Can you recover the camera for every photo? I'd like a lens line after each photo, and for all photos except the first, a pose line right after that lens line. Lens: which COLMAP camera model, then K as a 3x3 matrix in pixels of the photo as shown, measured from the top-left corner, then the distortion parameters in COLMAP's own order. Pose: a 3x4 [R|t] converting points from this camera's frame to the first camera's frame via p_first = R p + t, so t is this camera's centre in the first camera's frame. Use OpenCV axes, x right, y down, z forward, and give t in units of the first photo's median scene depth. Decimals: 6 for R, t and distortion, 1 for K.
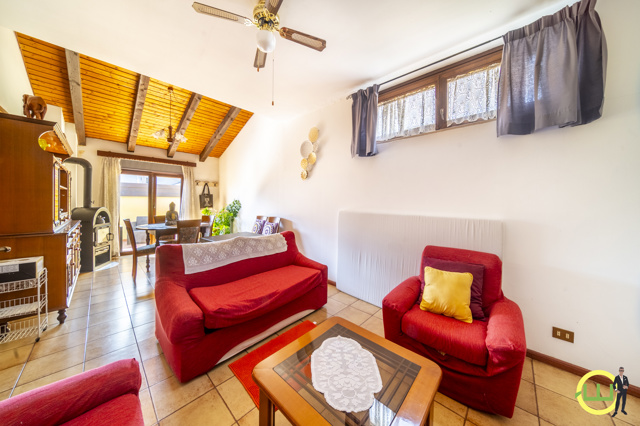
lens RADIAL K [[205.5, 0, 294.8], [0, 205.5, 199.6], [0, 0, 1]] dist [-0.004740, -0.000161]
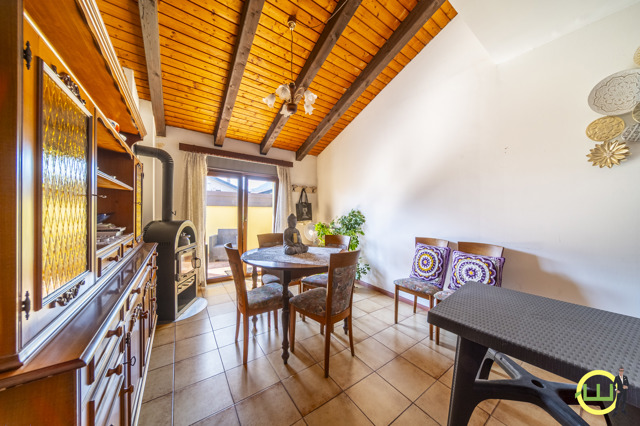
lens RADIAL K [[205.5, 0, 322.2], [0, 205.5, 211.1], [0, 0, 1]] dist [-0.004740, -0.000161]
pose [[0.988897, 0.003272, -0.148568, -0.350529], [-0.002570, 0.999985, 0.004917, 0.000708], [0.148582, -0.004481, 0.988890, 0.349541]]
